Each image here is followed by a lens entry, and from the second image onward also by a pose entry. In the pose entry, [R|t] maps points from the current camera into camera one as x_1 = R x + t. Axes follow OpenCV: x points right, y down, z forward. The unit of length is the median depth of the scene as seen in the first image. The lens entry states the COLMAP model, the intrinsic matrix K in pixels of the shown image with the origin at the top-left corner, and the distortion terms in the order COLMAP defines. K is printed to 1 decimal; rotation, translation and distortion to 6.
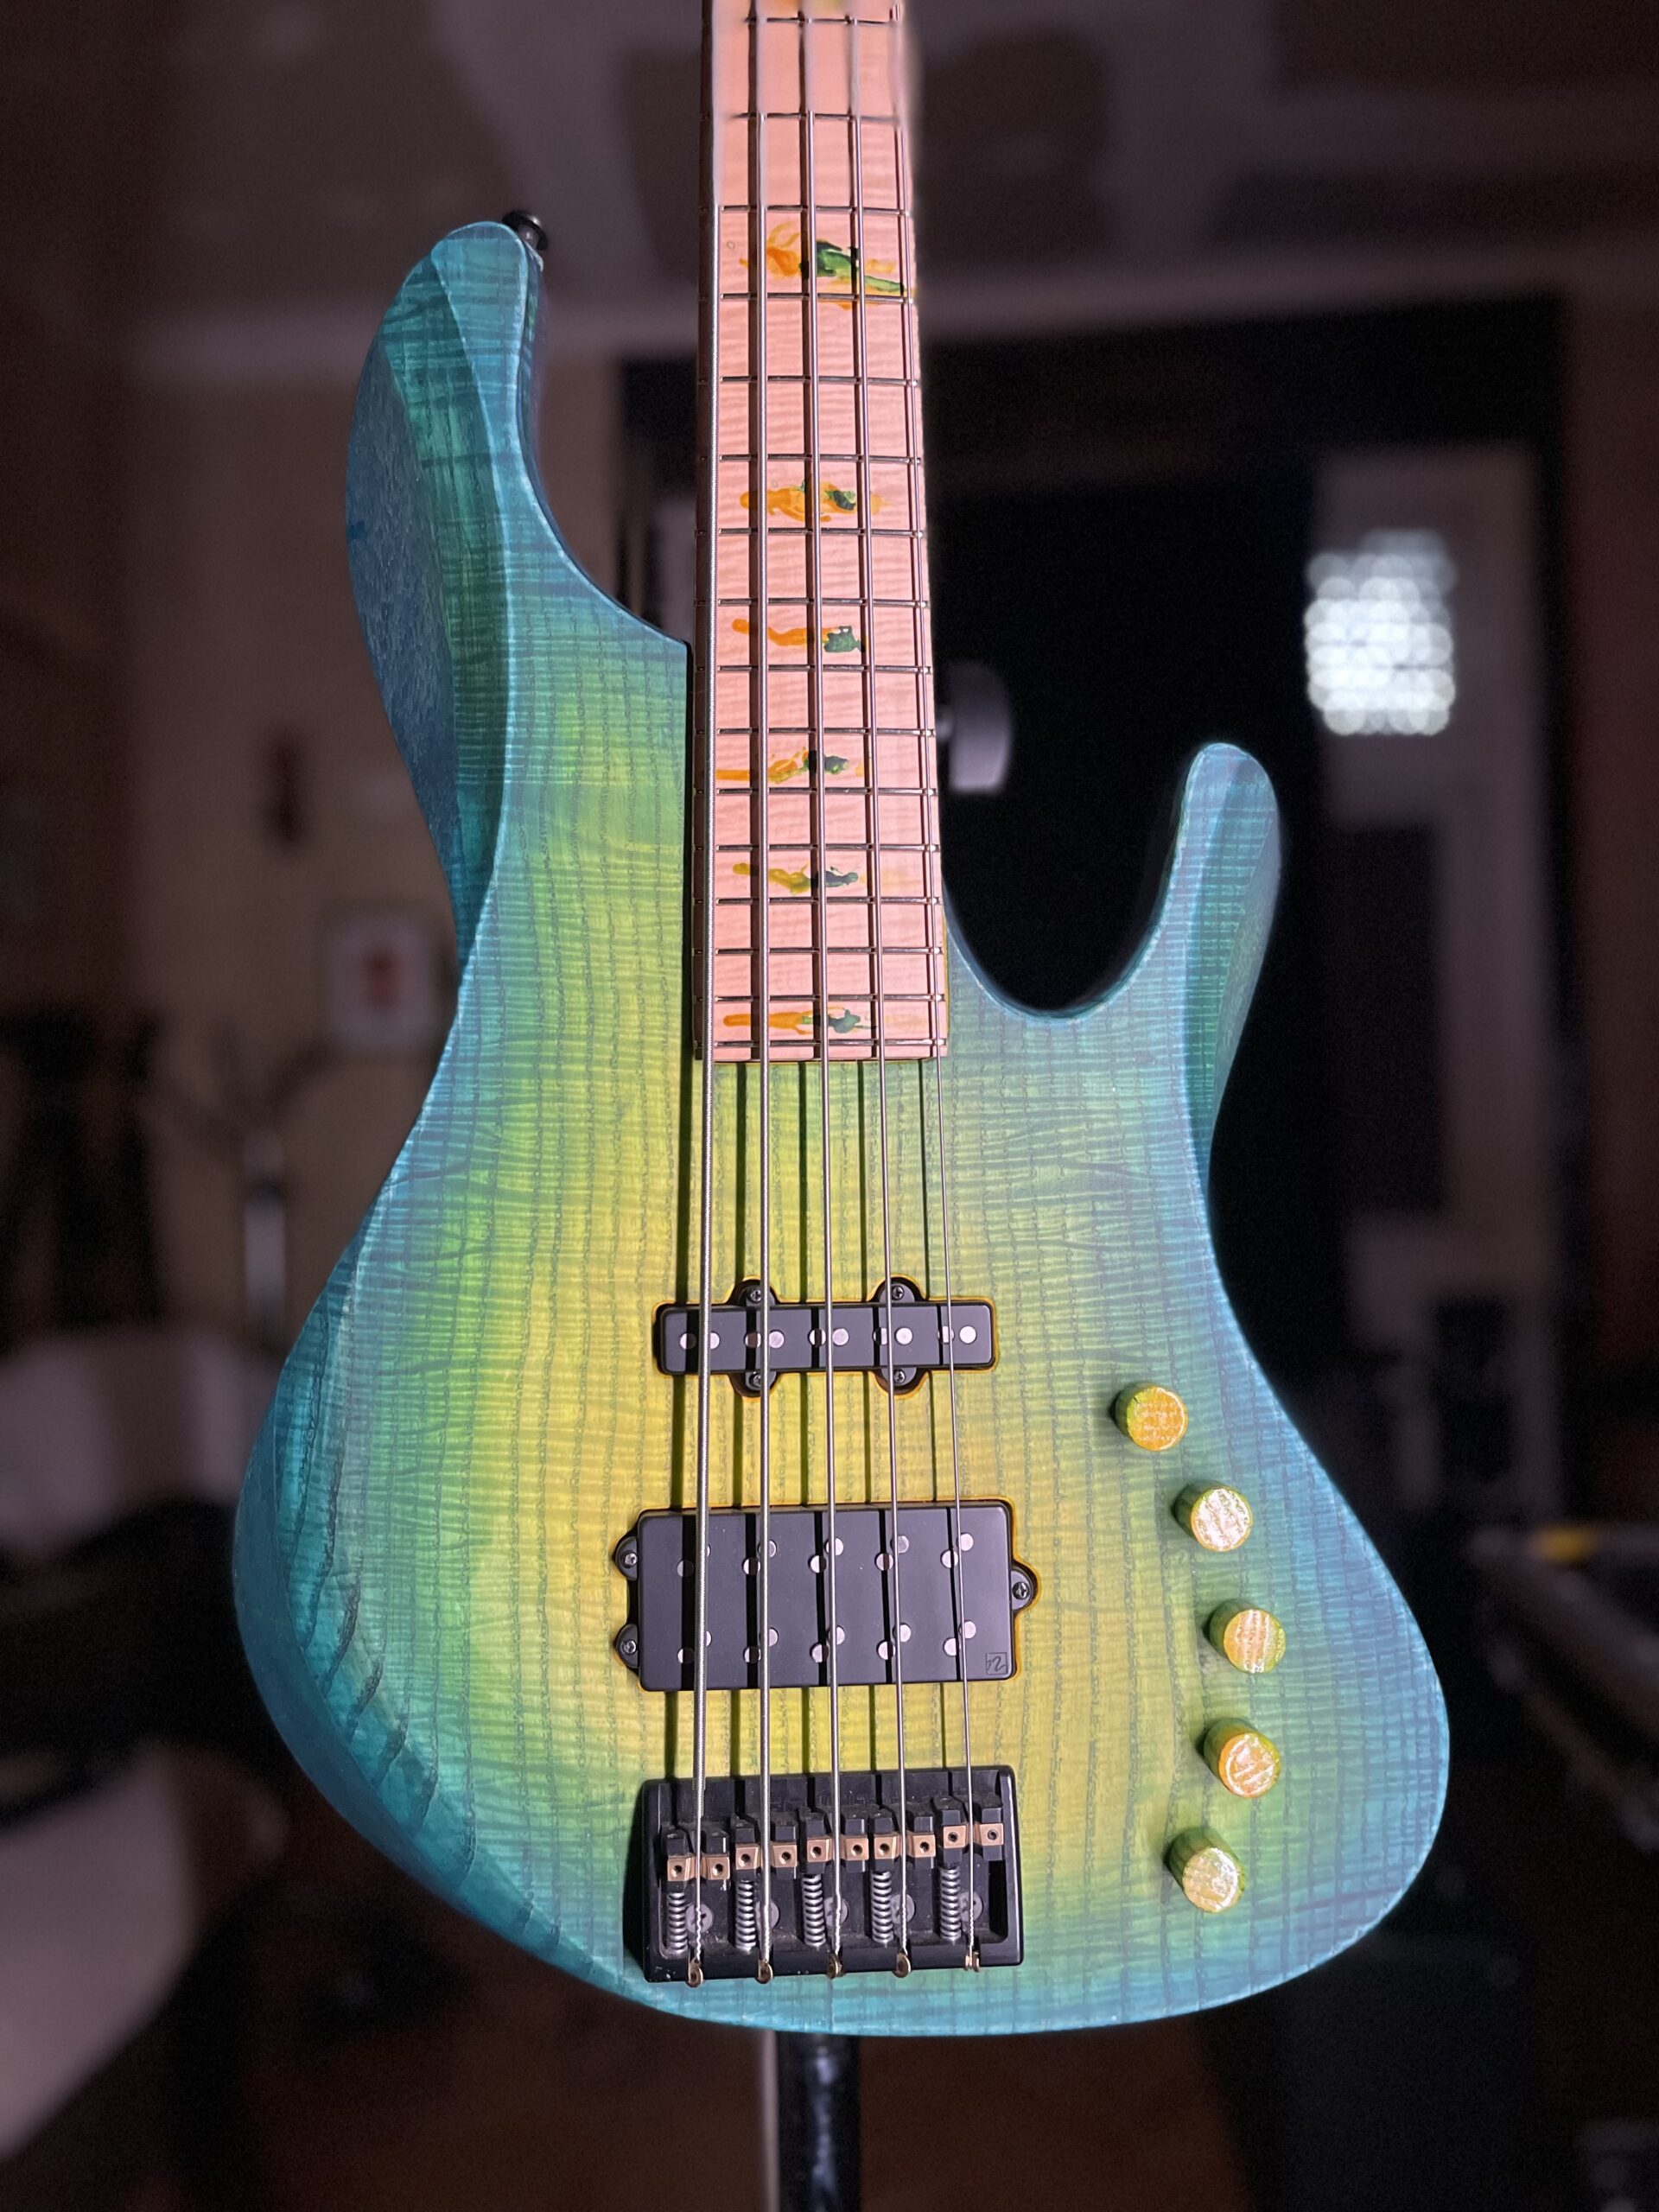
lens RADIAL K [[1704.5, 0, 830.5], [0, 1704.5, 1111.3], [0, 0, 1]] dist [0.053647, -0.077930]
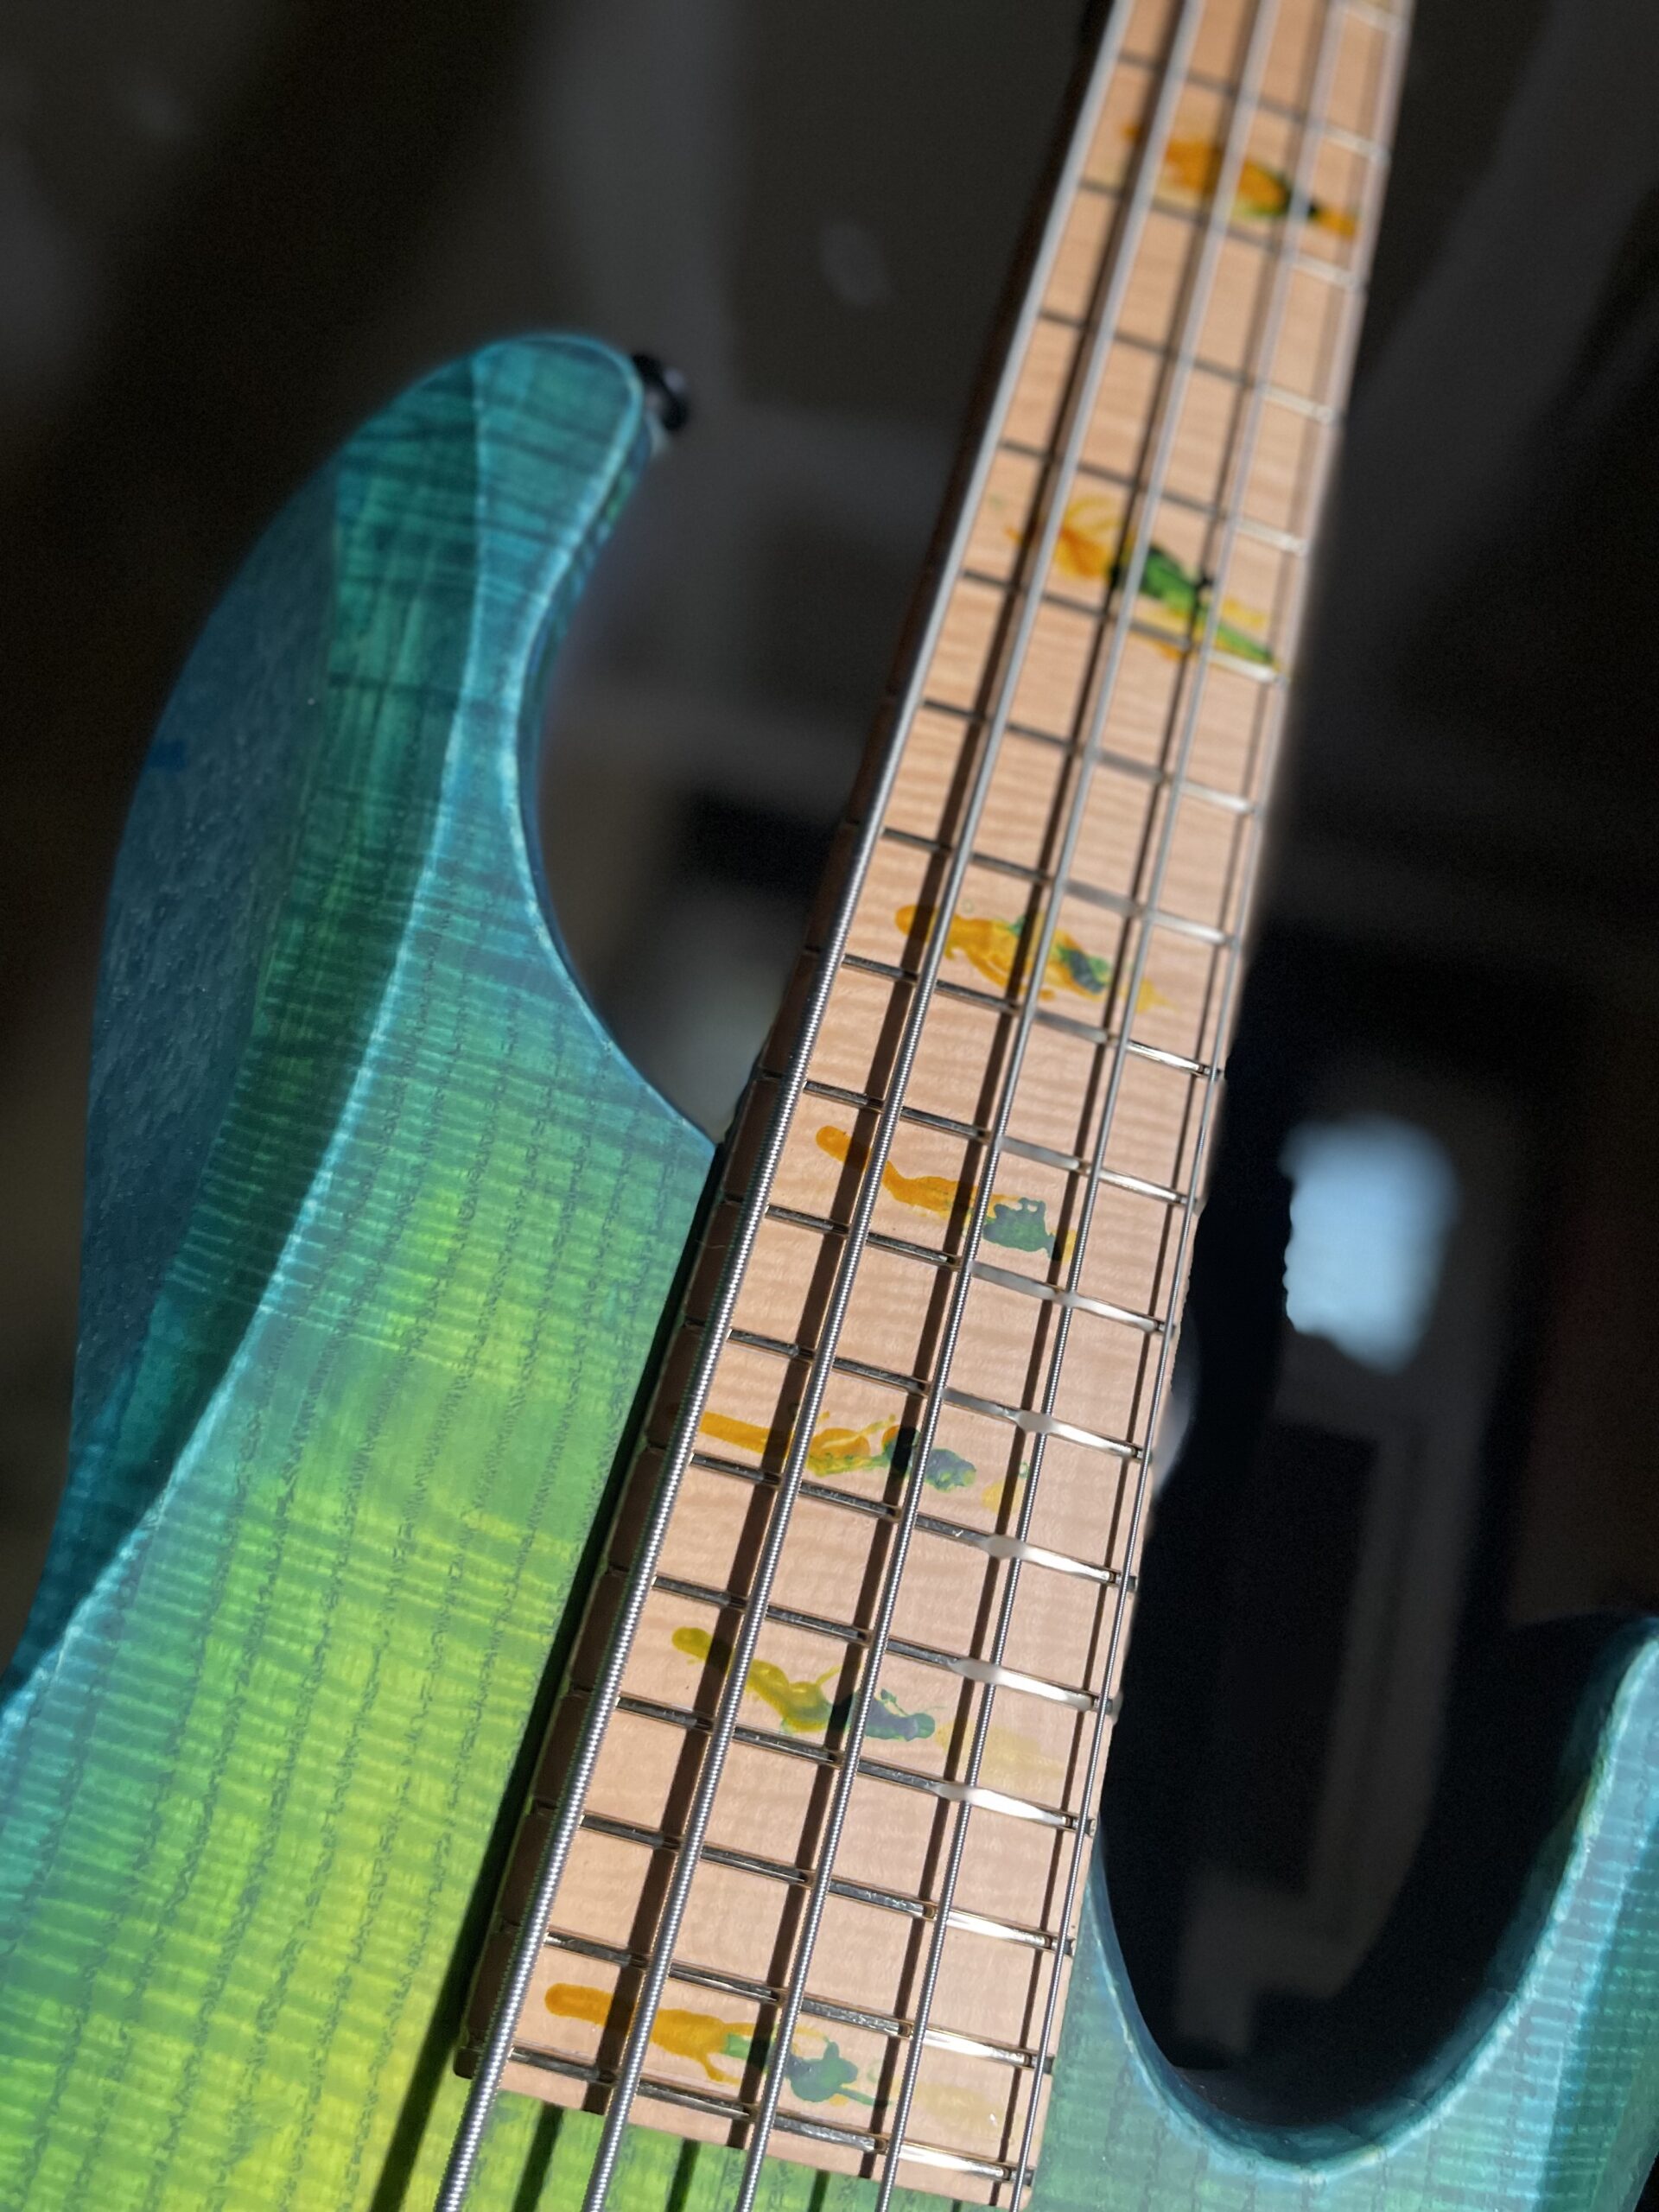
lens RADIAL K [[1704.5, 0, 821.0], [0, 1704.5, 1116.9], [0, 0, 1]] dist [0.053647, -0.077930]
pose [[0.958066, 0.285906, 0.019138, -0.067409], [-0.272218, 0.928984, -0.250773, -0.165505], [-0.089476, 0.235047, 0.967857, 0.521595]]
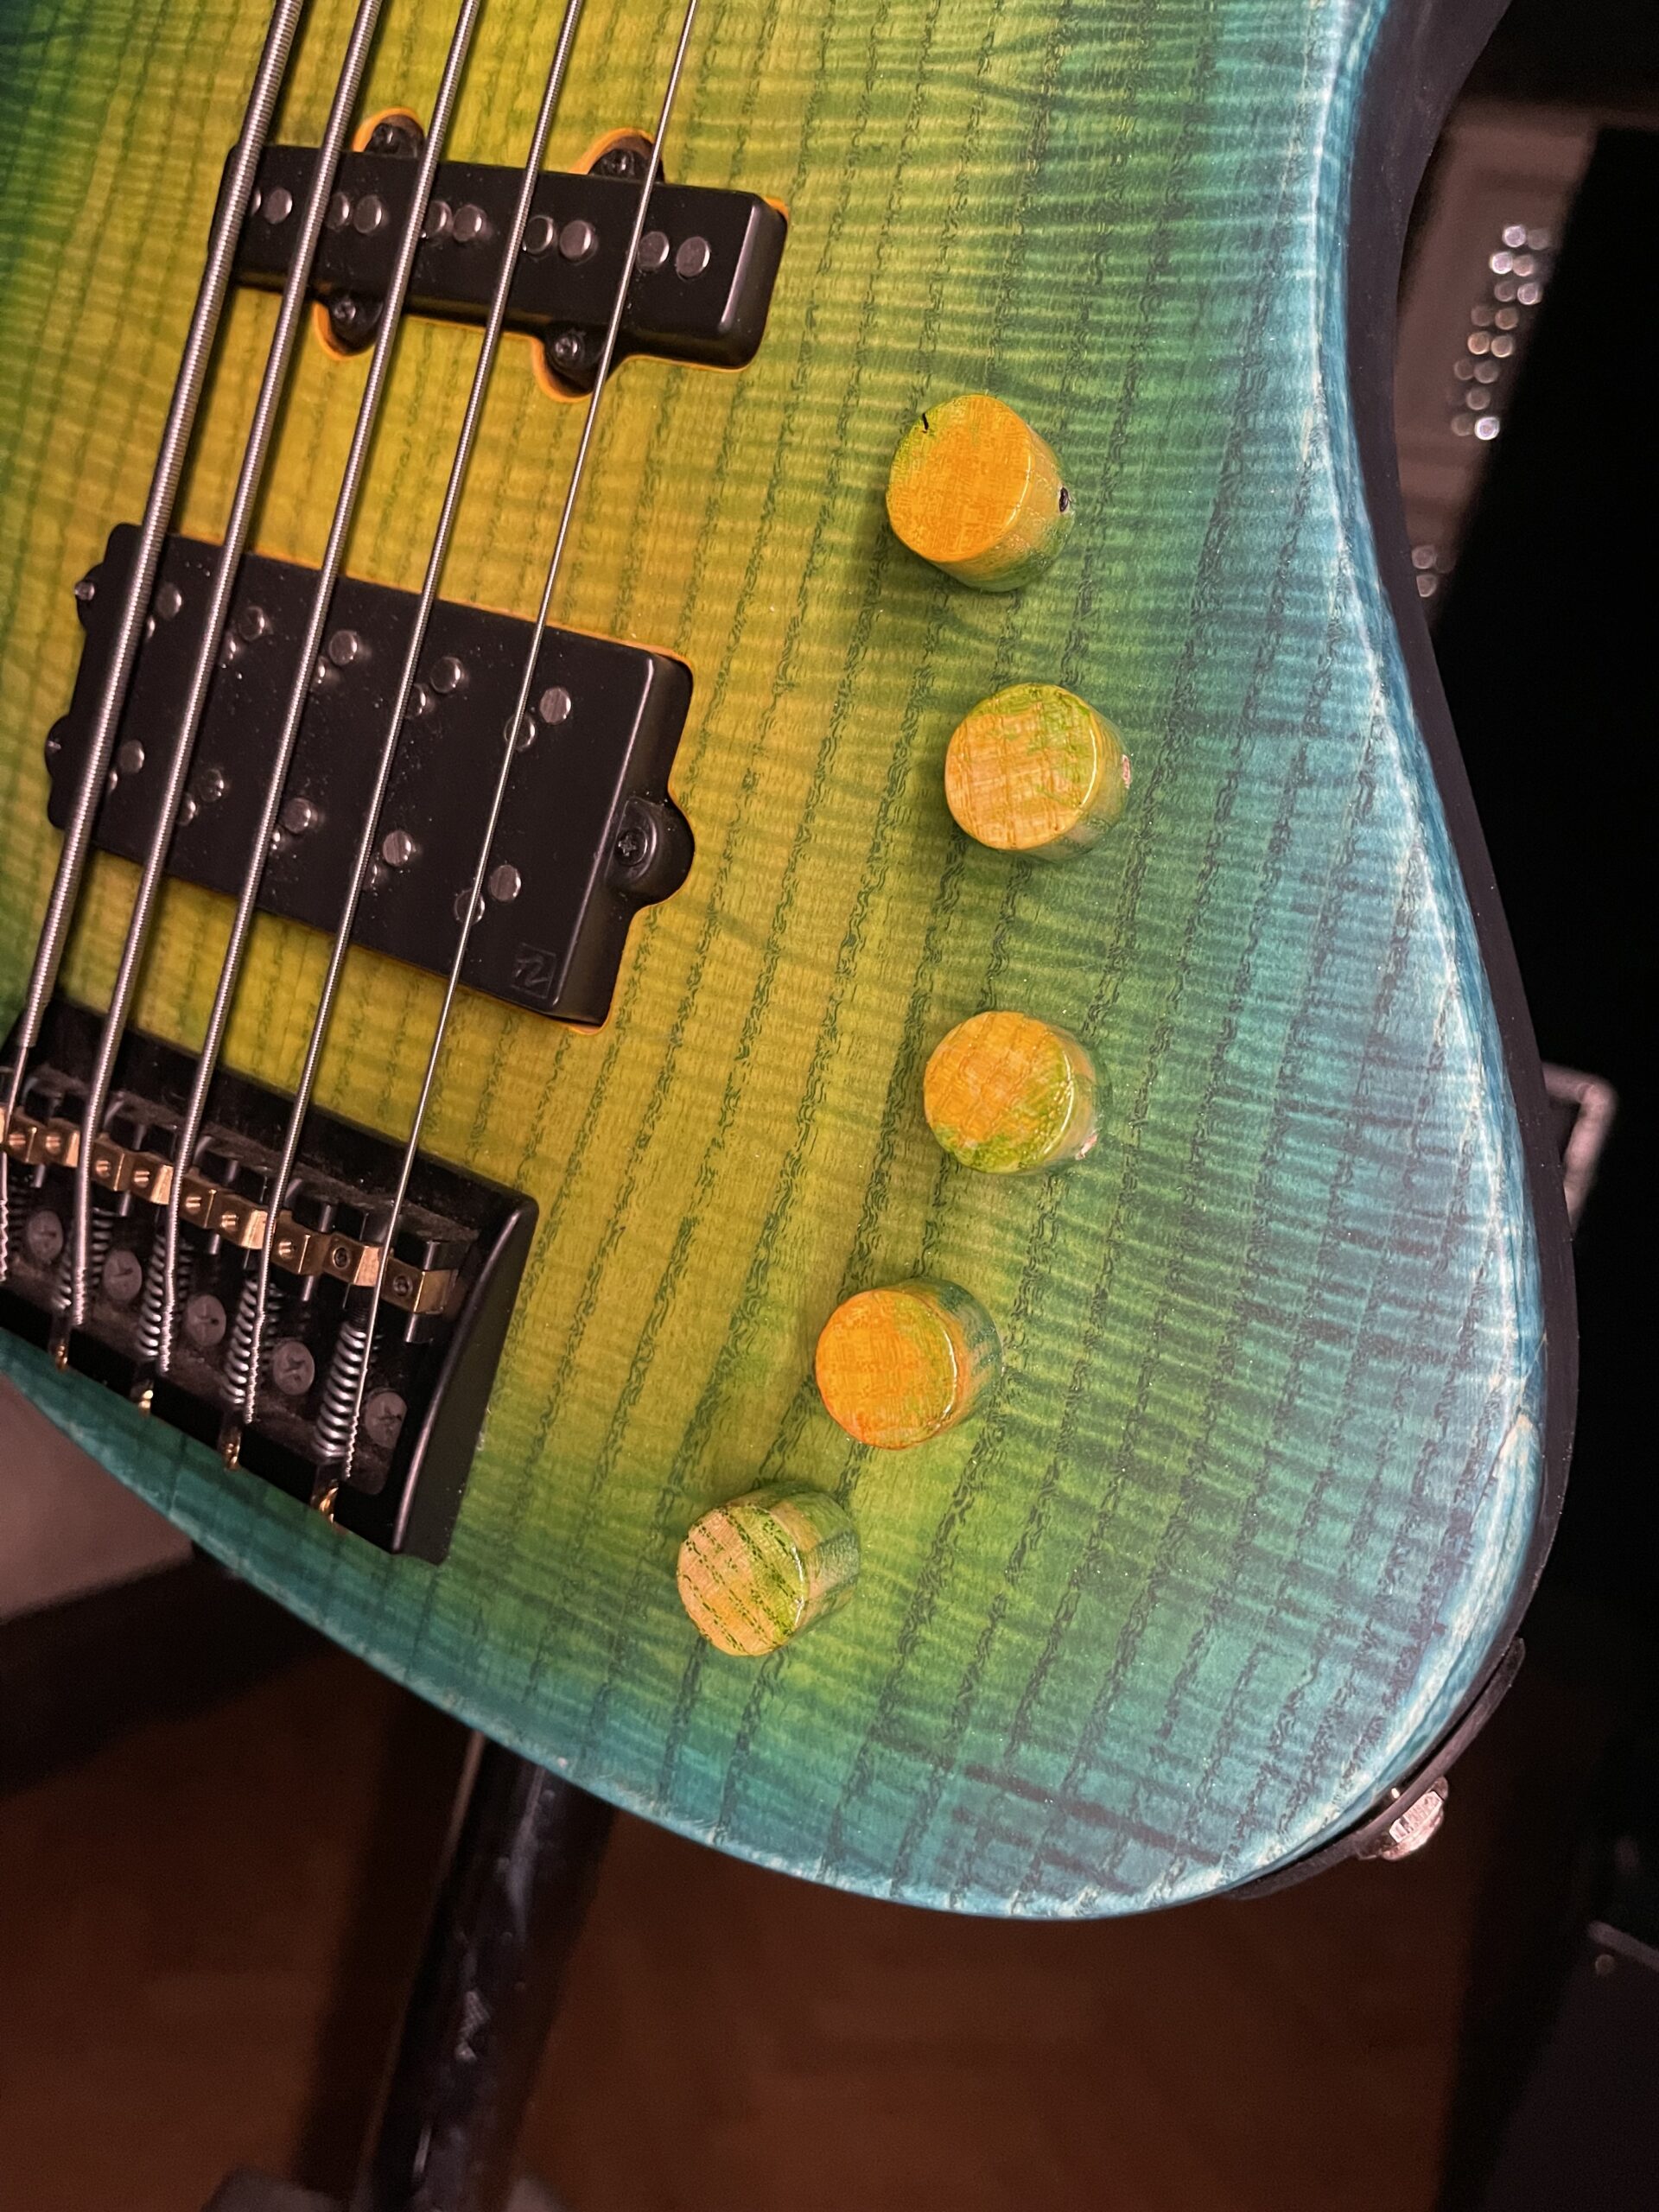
lens RADIAL K [[1700.9, 0, 829.1], [0, 1700.9, 1117.4], [0, 0, 1]] dist [0.057759, -0.088549]
pose [[0.808859, 0.331276, -0.485802, 0.393549], [-0.271117, 0.943243, 0.191804, 0.243689], [0.521769, -0.023433, 0.852765, 0.630814]]
